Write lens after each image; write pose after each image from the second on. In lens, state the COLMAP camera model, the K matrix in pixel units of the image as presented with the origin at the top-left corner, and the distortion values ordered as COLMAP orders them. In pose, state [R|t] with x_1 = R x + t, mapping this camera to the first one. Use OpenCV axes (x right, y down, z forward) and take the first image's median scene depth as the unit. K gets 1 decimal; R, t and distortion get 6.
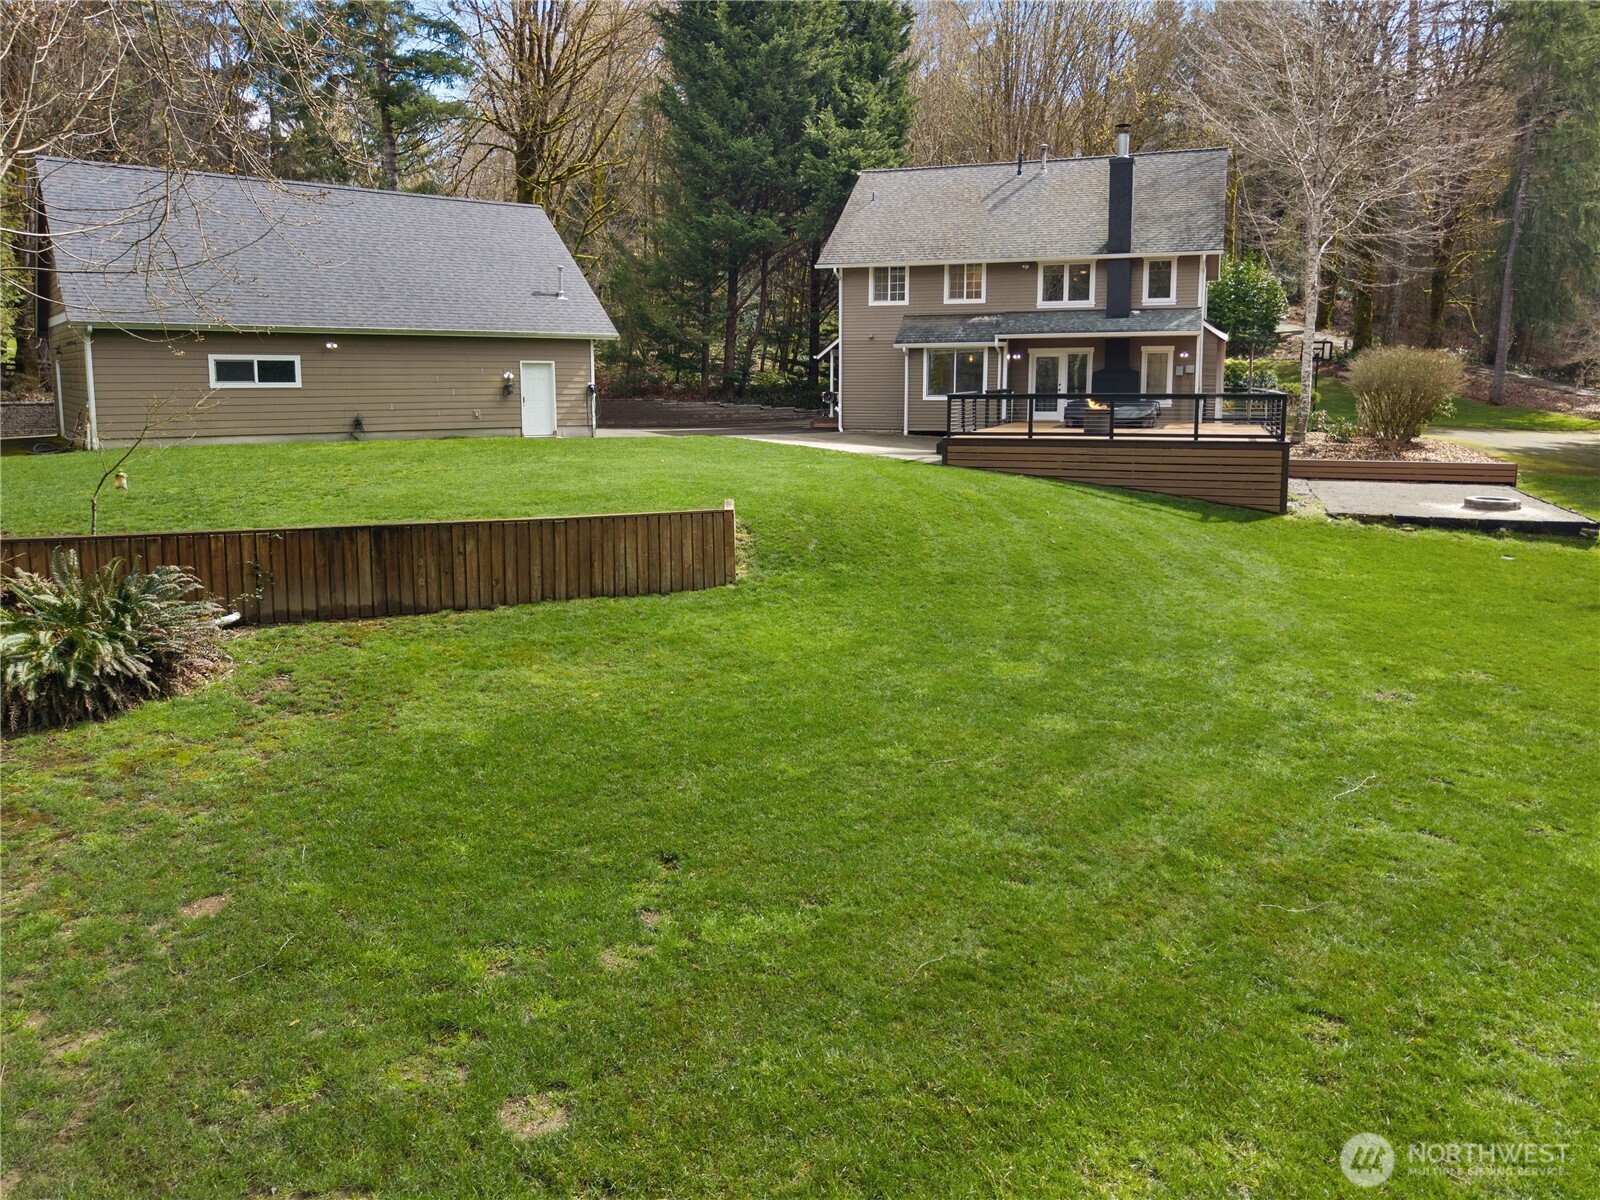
lens RADIAL K [[1137.7, 0, 809.0], [0, 1137.7, 516.7], [0, 0, 1]] dist [0.030443, -0.005918]
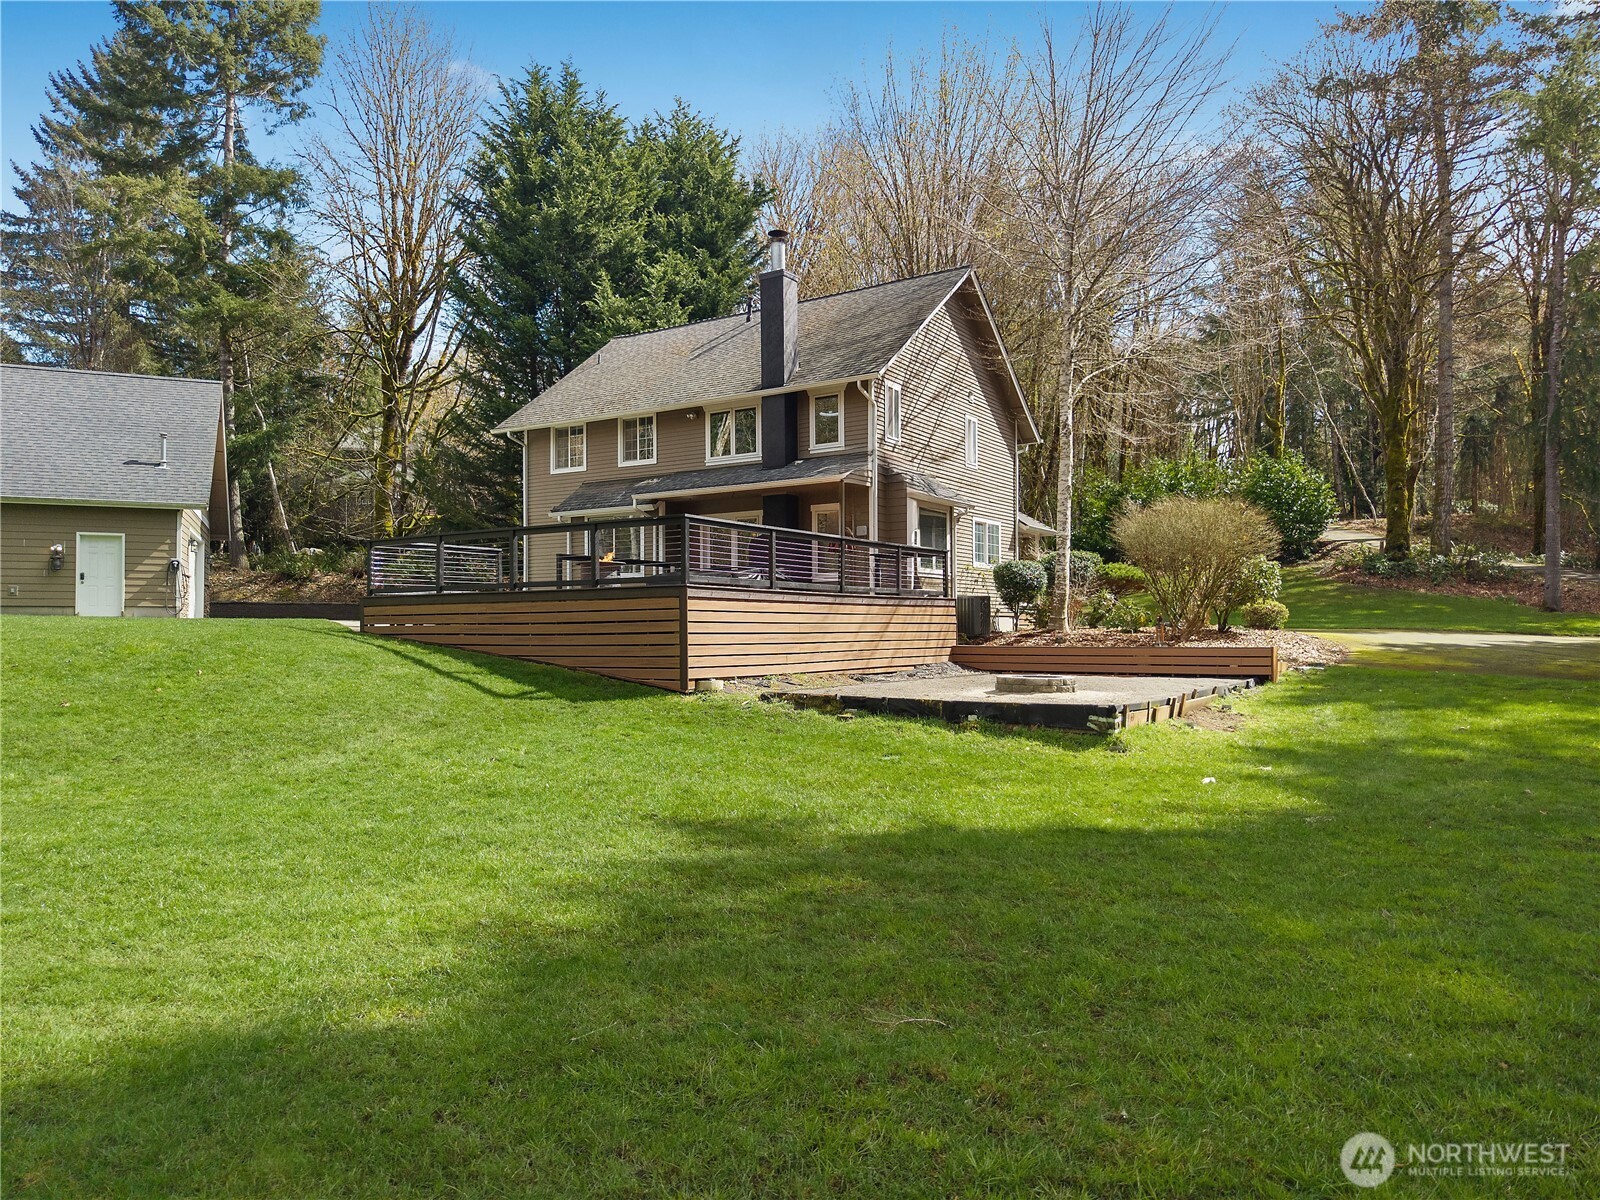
lens RADIAL K [[1070.0, 0, 806.1], [0, 1070.0, 619.6], [0, 0, 1]] dist [0.076315, -0.100488]
pose [[0.969004, -0.006308, -0.246964, 0.587501], [-0.027624, 0.990638, -0.133691, 0.033406], [0.245495, 0.136369, 0.959758, 0.386112]]
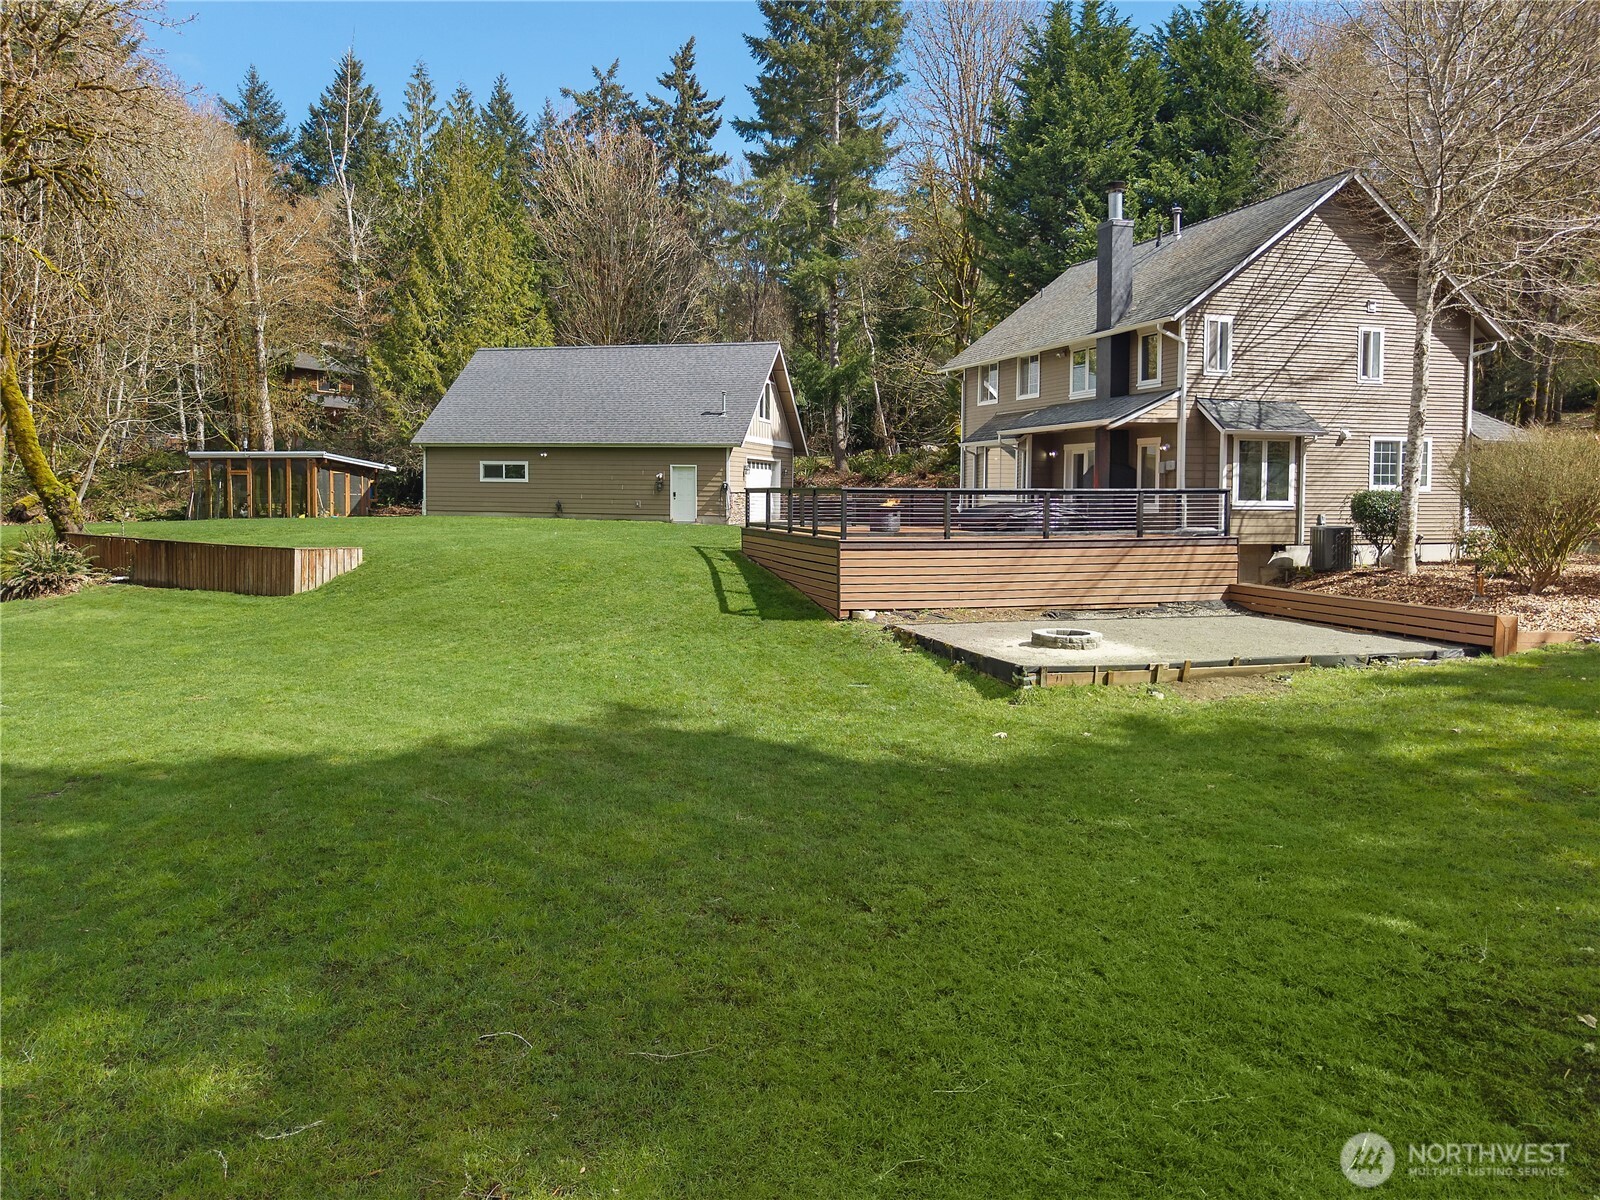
lens RADIAL K [[1095.0, 0, 795.5], [0, 1095.0, 603.1], [0, 0, 1]] dist [-0.020198, -0.003300]
pose [[0.592390, 0.088490, -0.800777, 0.991310], [-0.110921, 0.993442, 0.027725, -0.031732], [0.797979, 0.072399, 0.598320, 0.423802]]
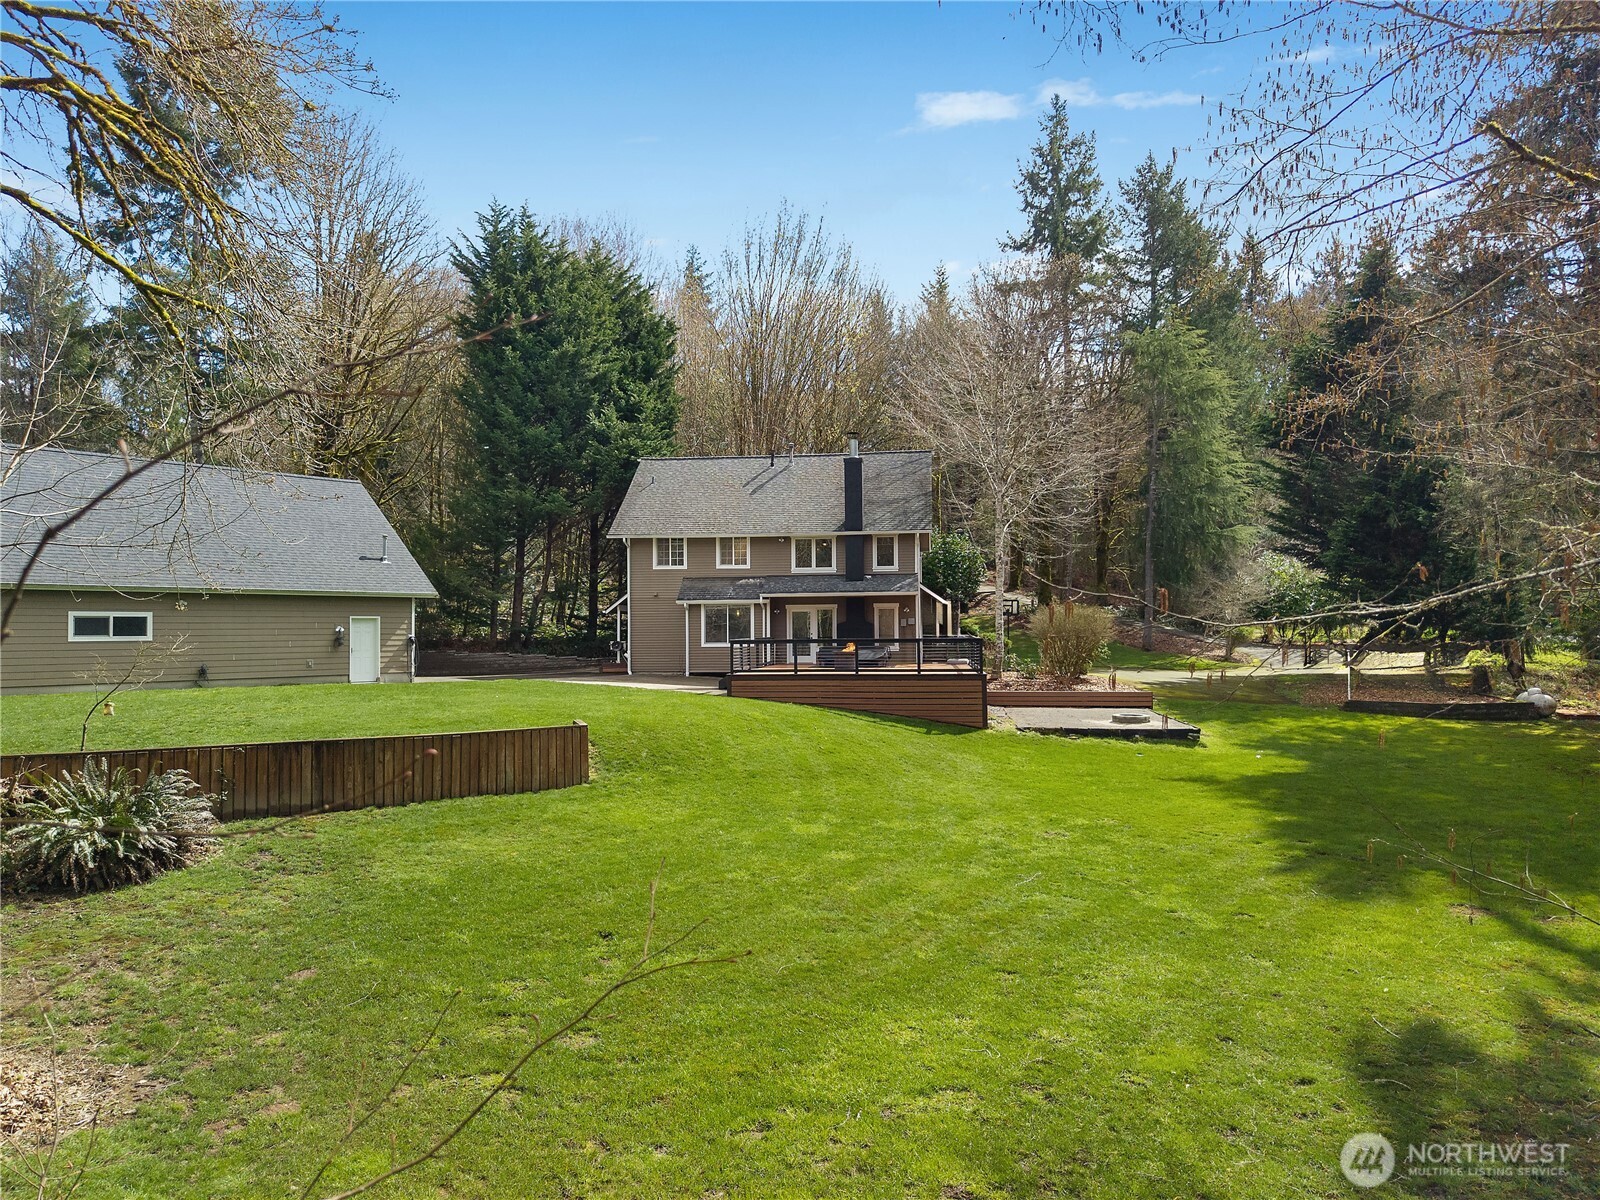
lens RADIAL K [[1102.4, 0, 781.2], [0, 1102.4, 629.4], [0, 0, 1]] dist [0.131470, -0.162660]
pose [[0.979211, -0.005826, 0.202761, -0.068888], [0.031189, 0.992026, -0.122116, 0.030087], [-0.200433, 0.125901, 0.971584, -0.193469]]
